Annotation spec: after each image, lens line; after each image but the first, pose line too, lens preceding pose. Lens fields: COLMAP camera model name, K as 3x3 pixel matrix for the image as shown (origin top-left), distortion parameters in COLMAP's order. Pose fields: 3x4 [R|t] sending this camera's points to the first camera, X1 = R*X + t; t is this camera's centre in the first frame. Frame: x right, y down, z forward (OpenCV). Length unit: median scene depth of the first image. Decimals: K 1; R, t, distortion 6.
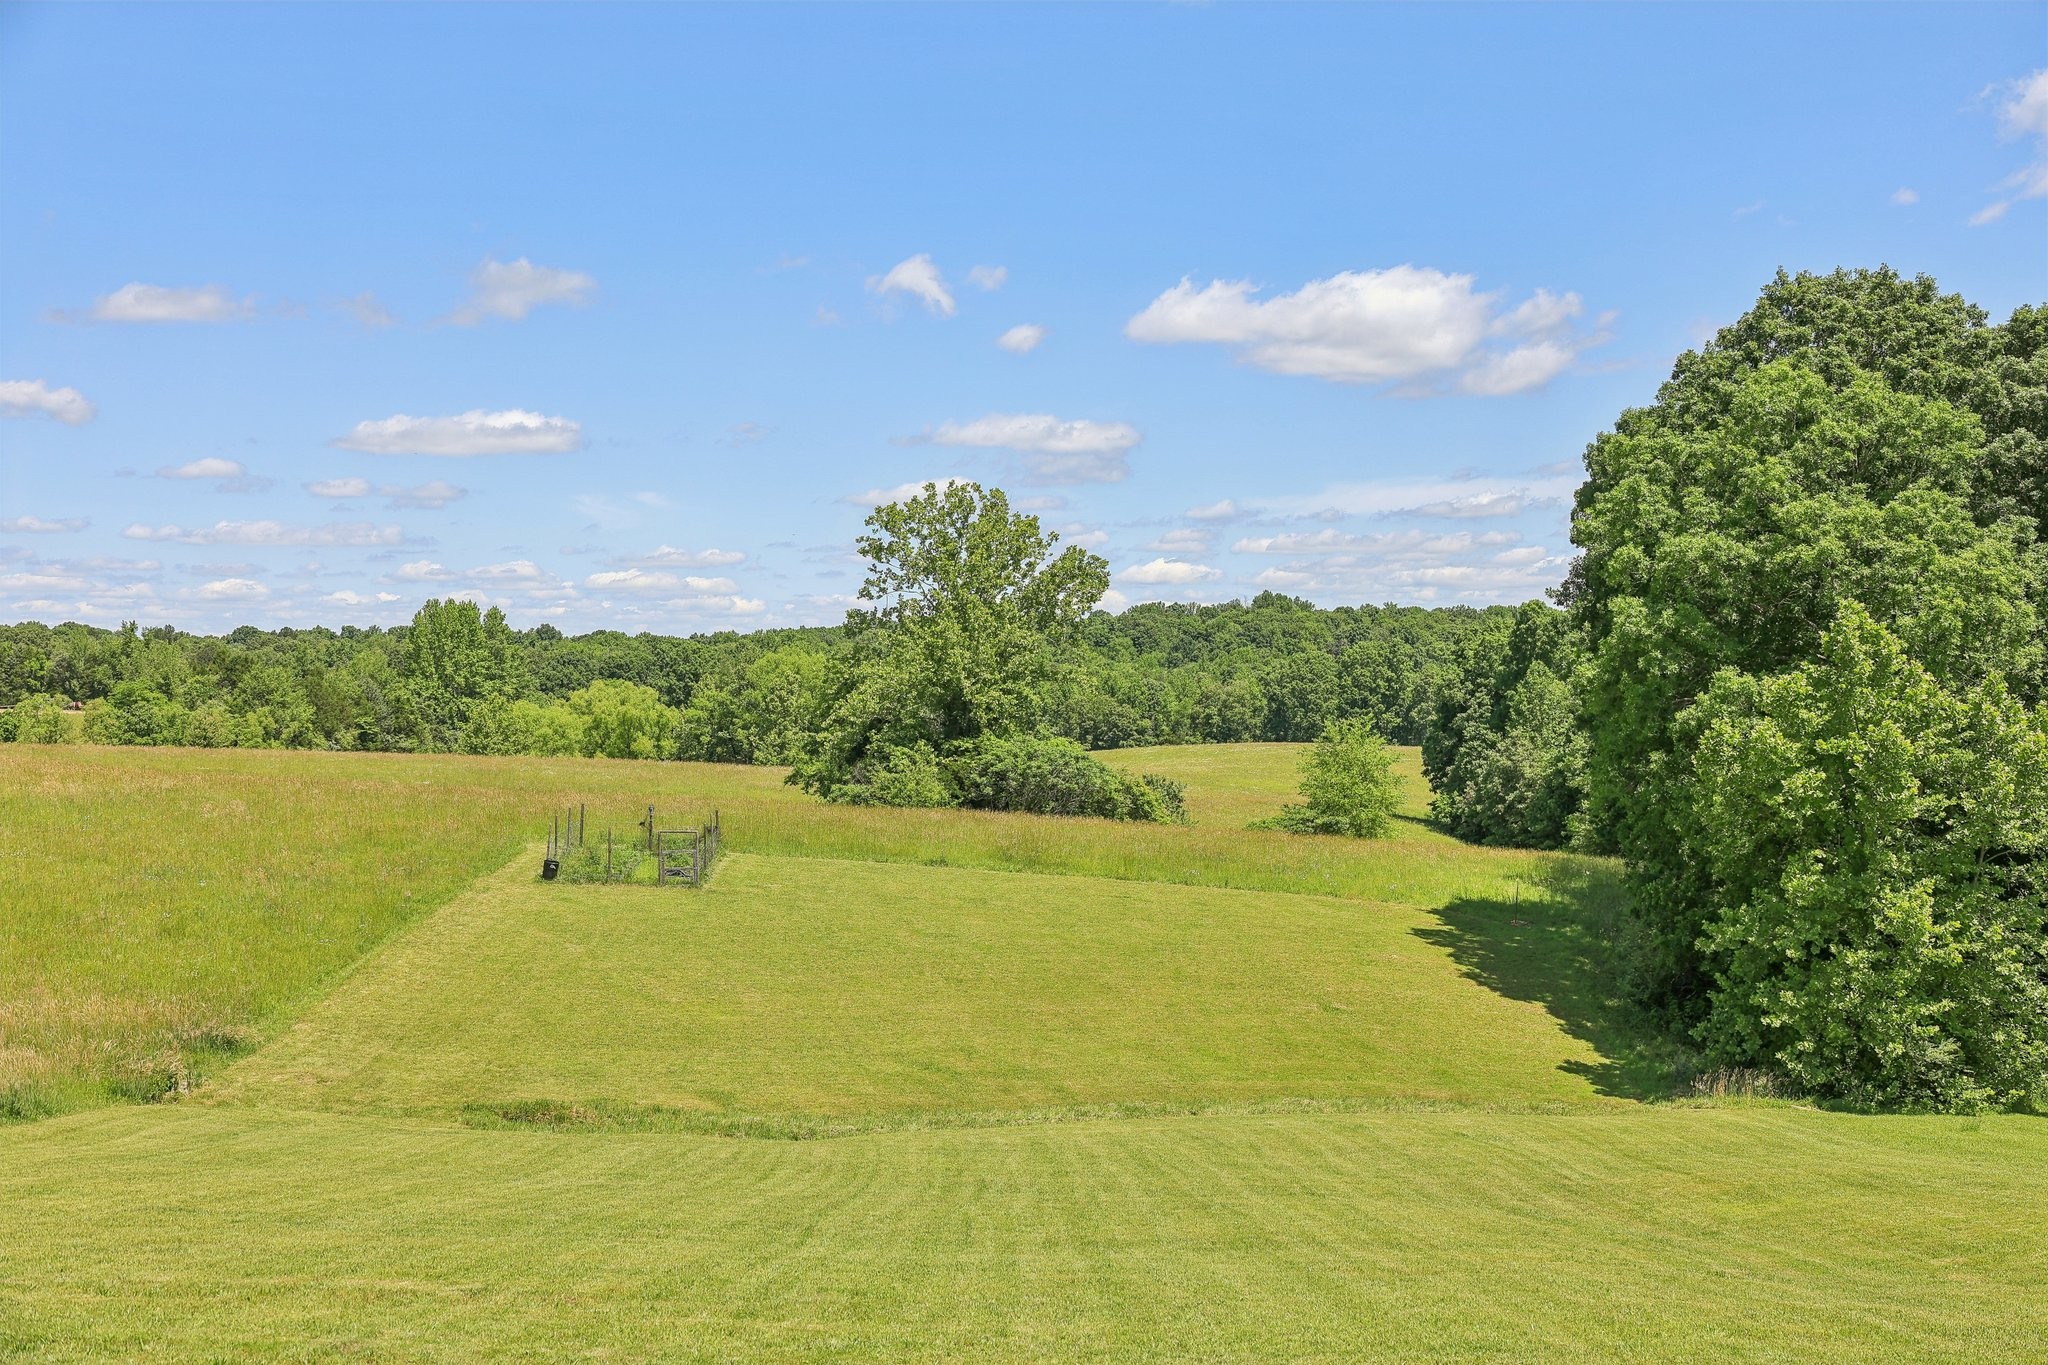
lens RADIAL K [[2331.6, 0, 1017.3], [0, 2331.6, 694.9], [0, 0, 1]] dist [0.014823, 0.000000]
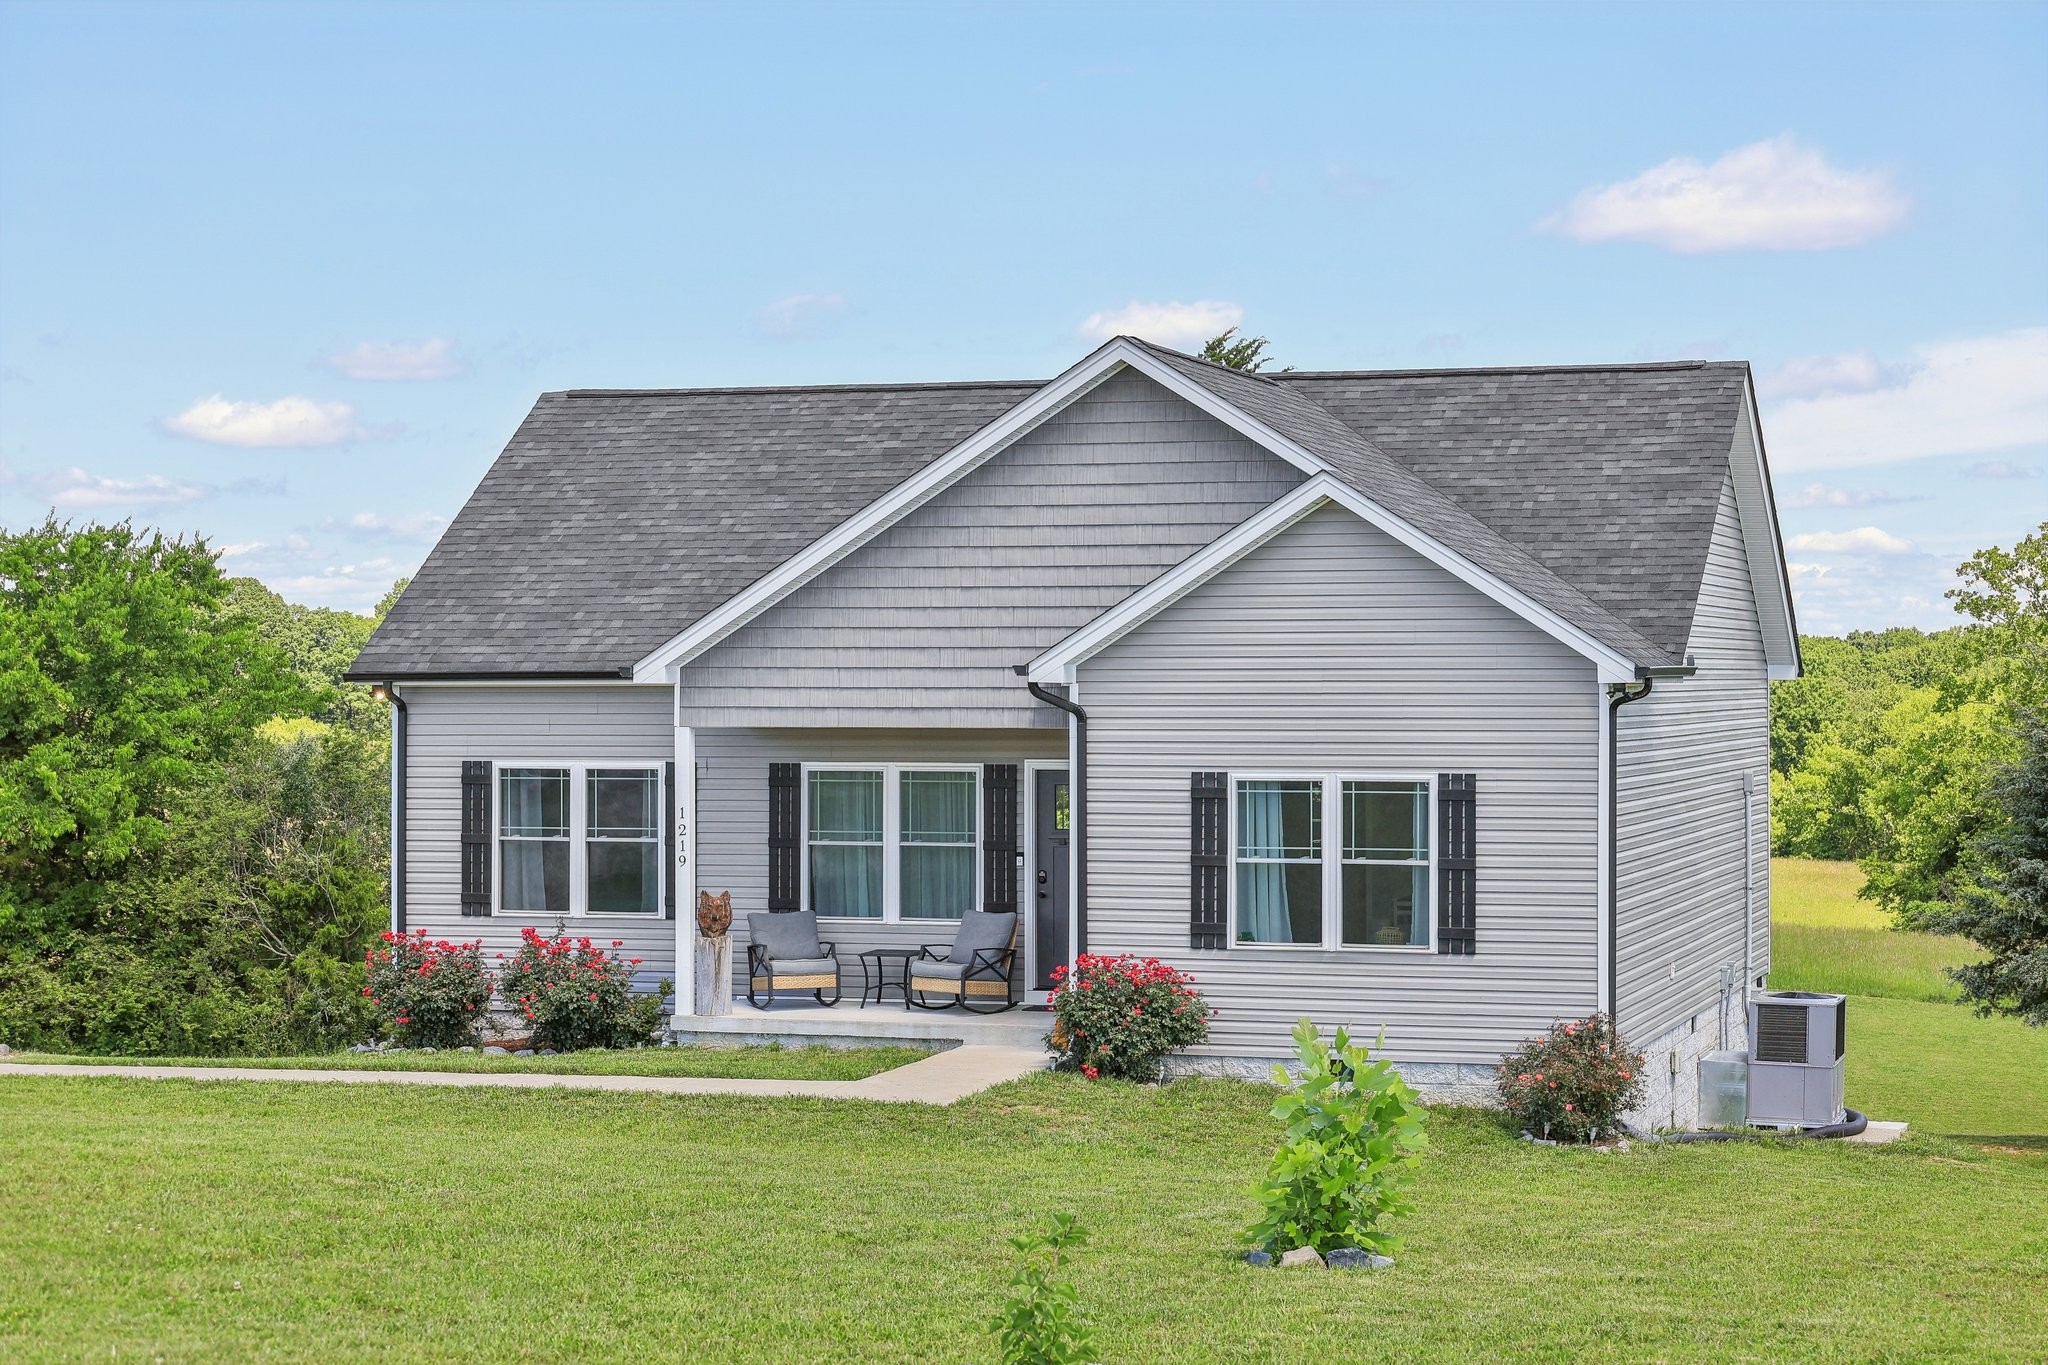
lens RADIAL K [[3876.4, 0, 1037.0], [0, 3876.4, 699.3], [0, 0, 1]] dist [0.022941, 0.000000]
pose [[0.938472, -0.003021, -0.345343, 0.094216], [0.001780, 0.999991, -0.003911, -0.024795], [0.345352, 0.003055, 0.938468, -0.344535]]
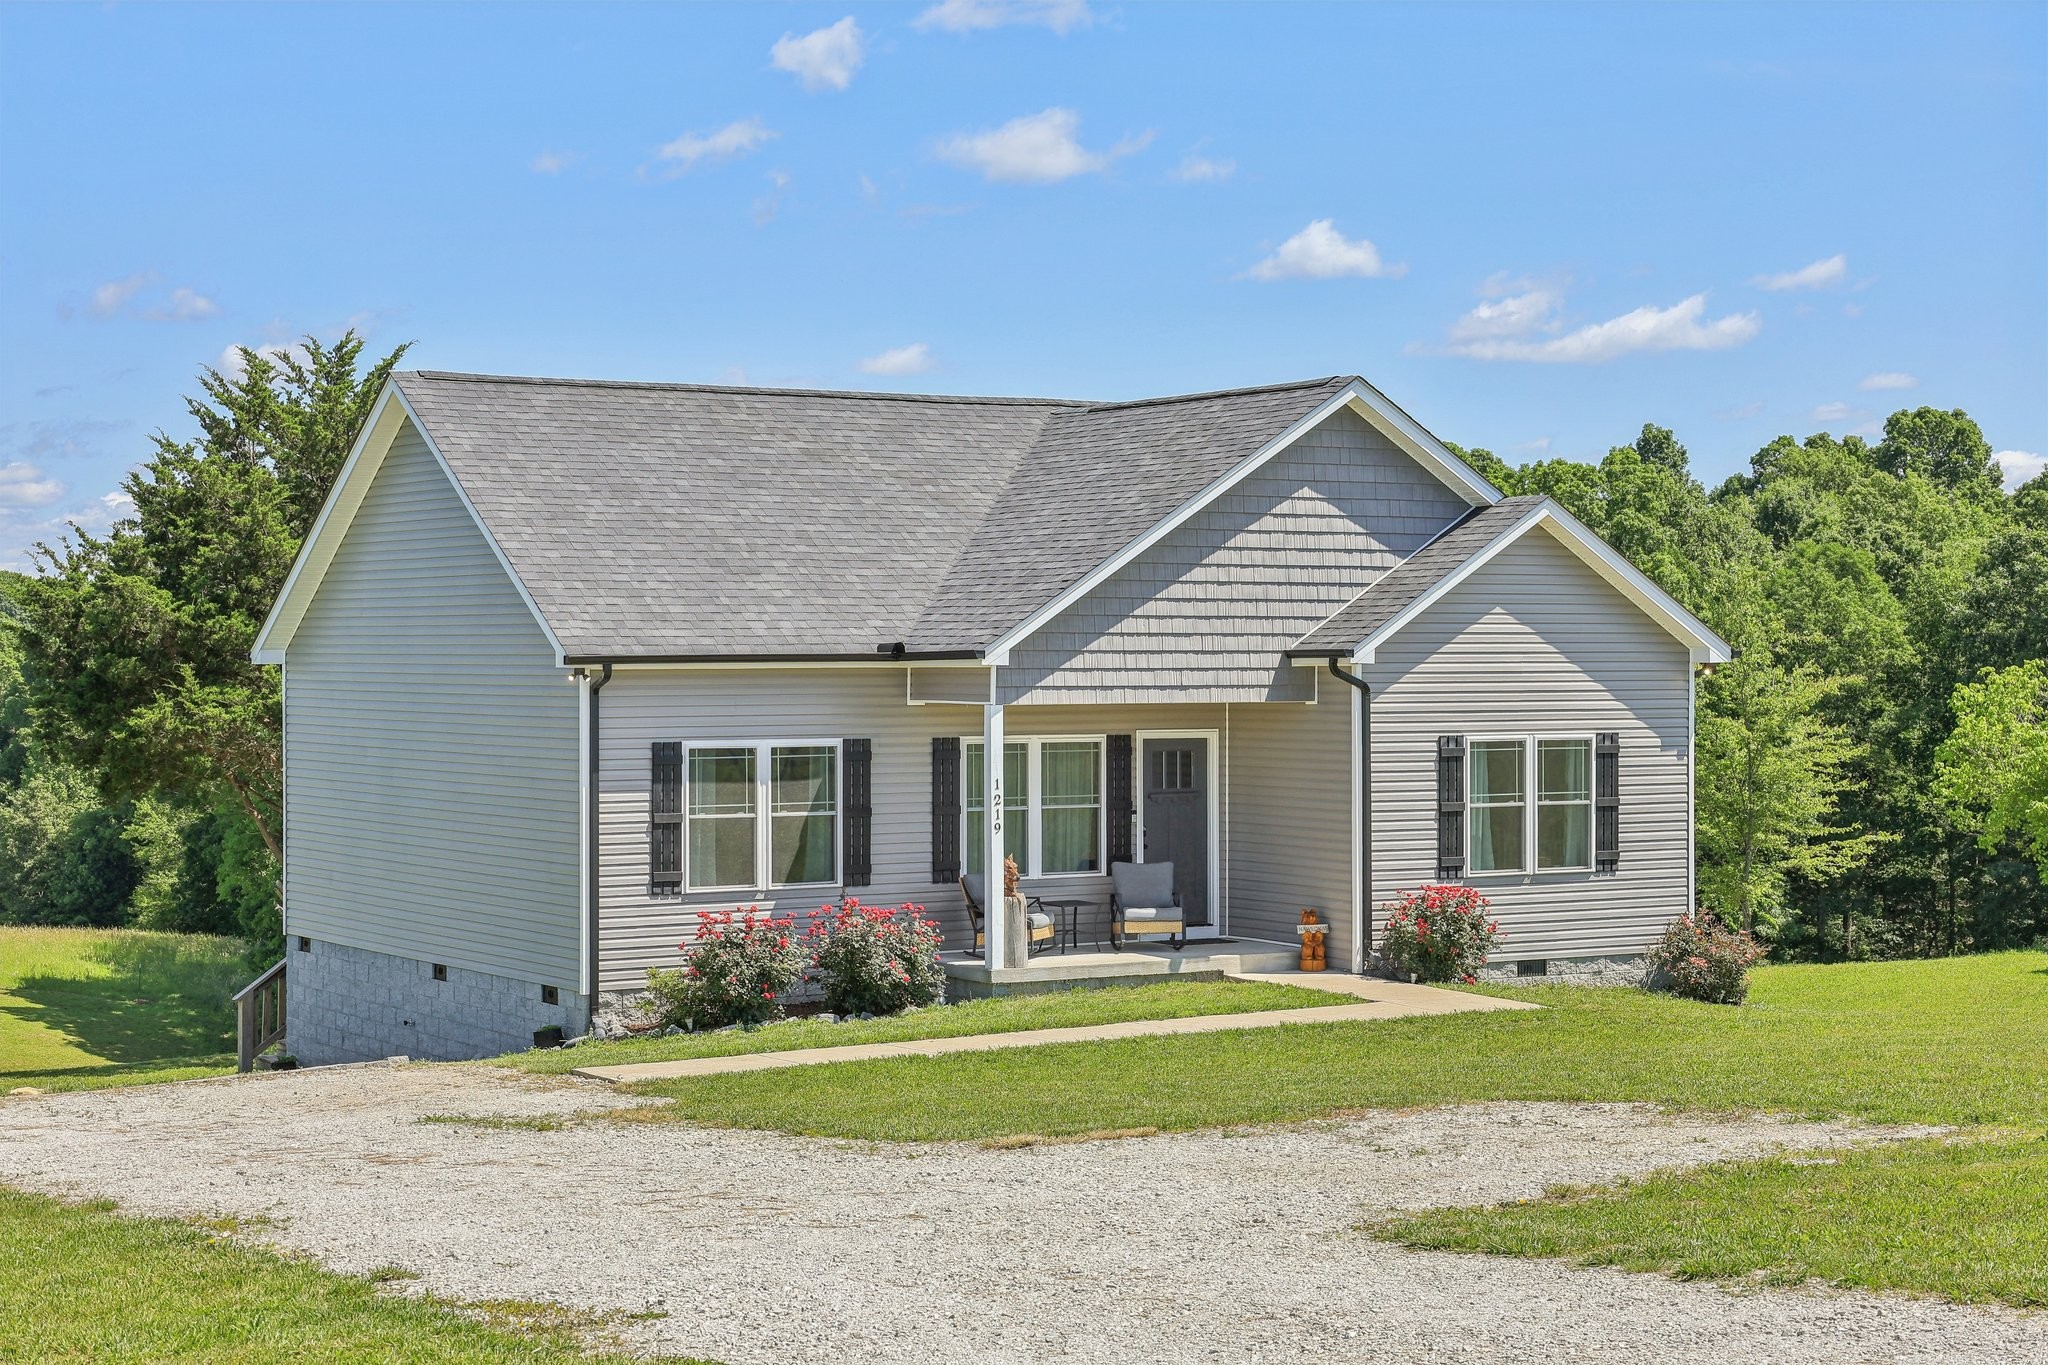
lens RADIAL K [[3517.6, 0, 1037.7], [0, 3517.6, 675.7], [0, 0, 1]] dist [-0.022881, 0.000000]
pose [[0.869746, -0.008507, 0.493426, -0.122897], [0.009697, 0.999953, 0.000148, -0.026050], [-0.493404, 0.004656, 0.869788, -0.334713]]
